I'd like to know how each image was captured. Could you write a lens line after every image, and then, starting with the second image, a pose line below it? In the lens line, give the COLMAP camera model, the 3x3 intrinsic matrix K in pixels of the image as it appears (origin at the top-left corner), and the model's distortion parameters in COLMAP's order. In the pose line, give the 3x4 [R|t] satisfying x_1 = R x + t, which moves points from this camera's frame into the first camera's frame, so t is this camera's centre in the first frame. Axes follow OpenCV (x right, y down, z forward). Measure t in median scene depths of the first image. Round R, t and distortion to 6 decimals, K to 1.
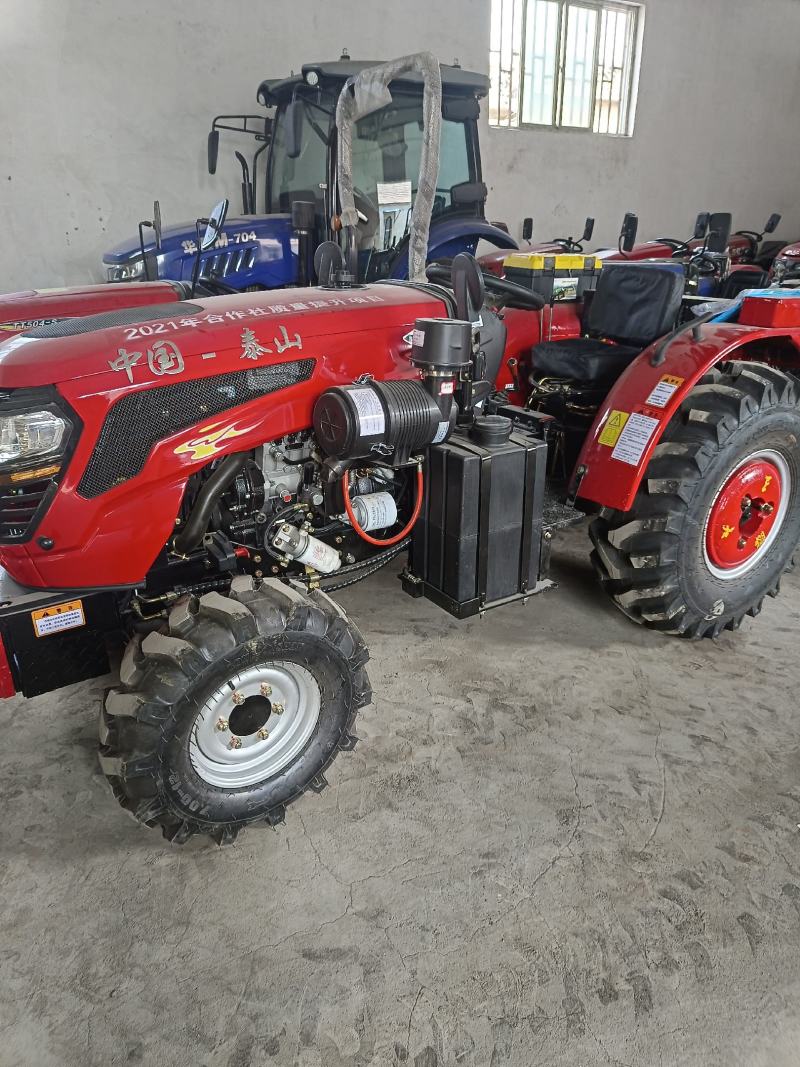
lens RADIAL K [[734.3, 0, 397.8], [0, 734.3, 533.4], [0, 0, 1]] dist [0.005820, -0.005389]
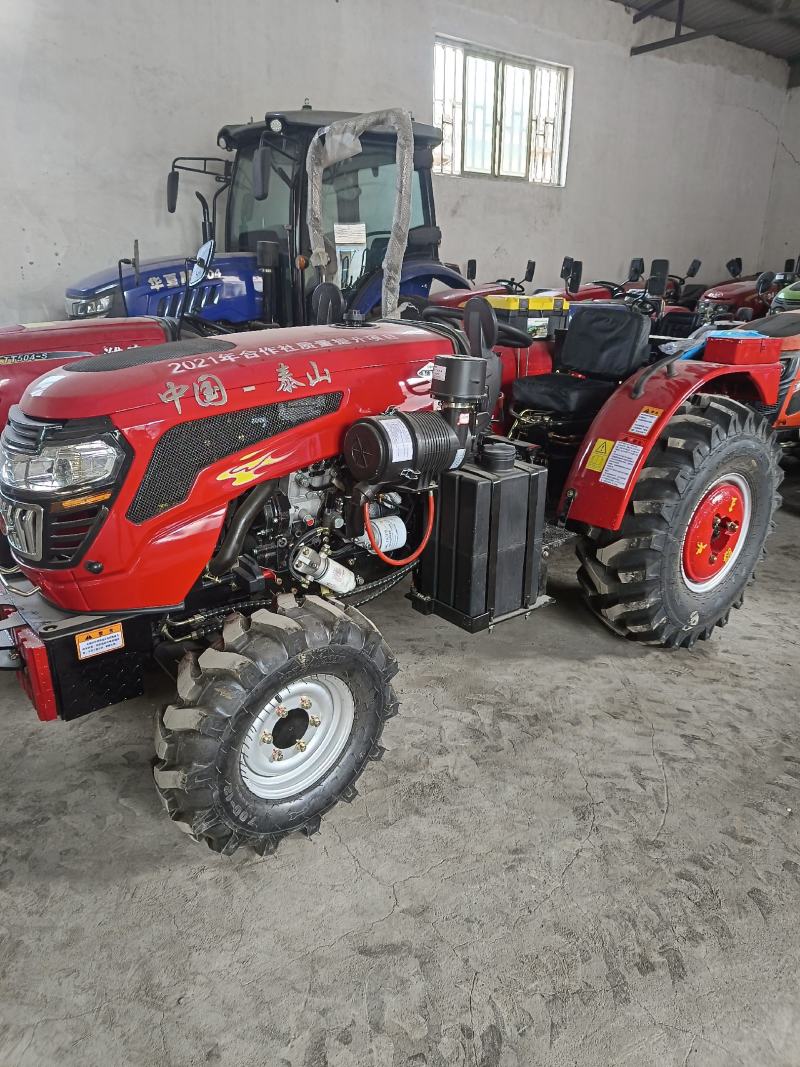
lens RADIAL K [[734.3, 0, 398.1], [0, 734.3, 532.9], [0, 0, 1]] dist [0.005820, -0.005389]
pose [[0.995695, -0.016912, 0.091137, -0.104762], [0.021007, 0.998804, -0.044159, 0.014170], [-0.090281, 0.045884, 0.994859, -0.052567]]
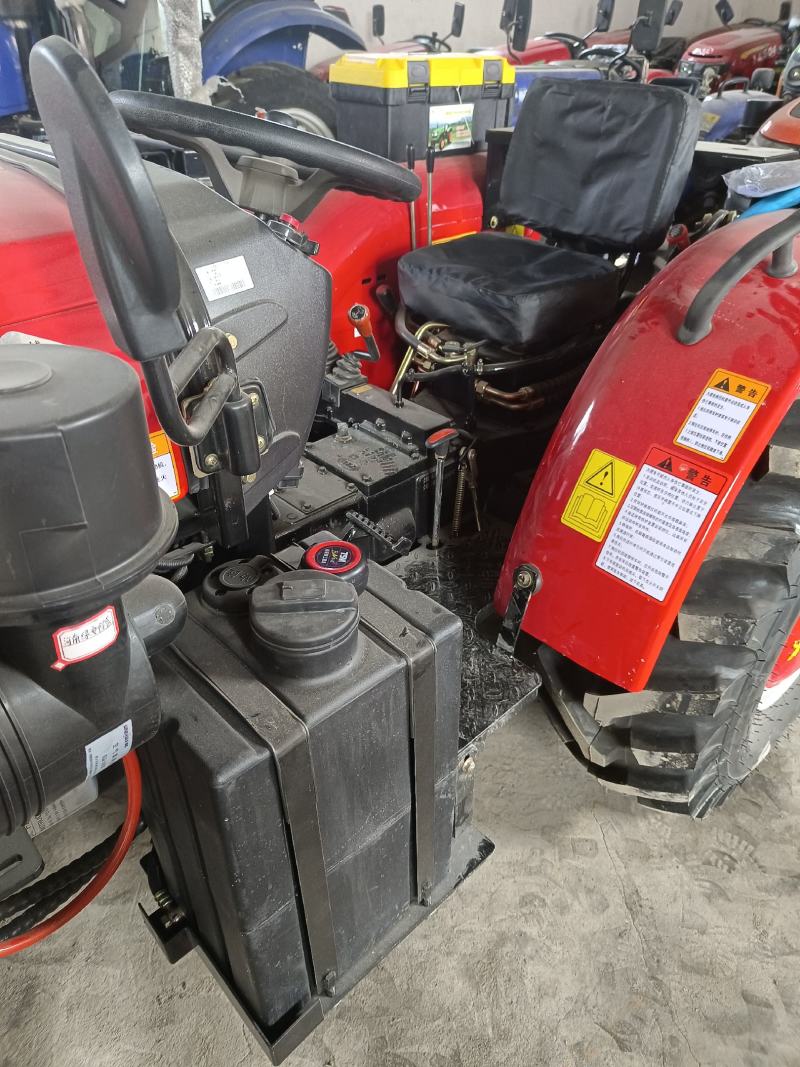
lens RADIAL K [[734.3, 0, 399.0], [0, 734.3, 534.5], [0, 0, 1]] dist [0.005820, -0.005389]
pose [[0.983371, -0.108585, 0.145570, 0.110135], [0.075902, 0.973937, 0.213744, -0.218569], [-0.164985, -0.199140, 0.965983, 0.584230]]
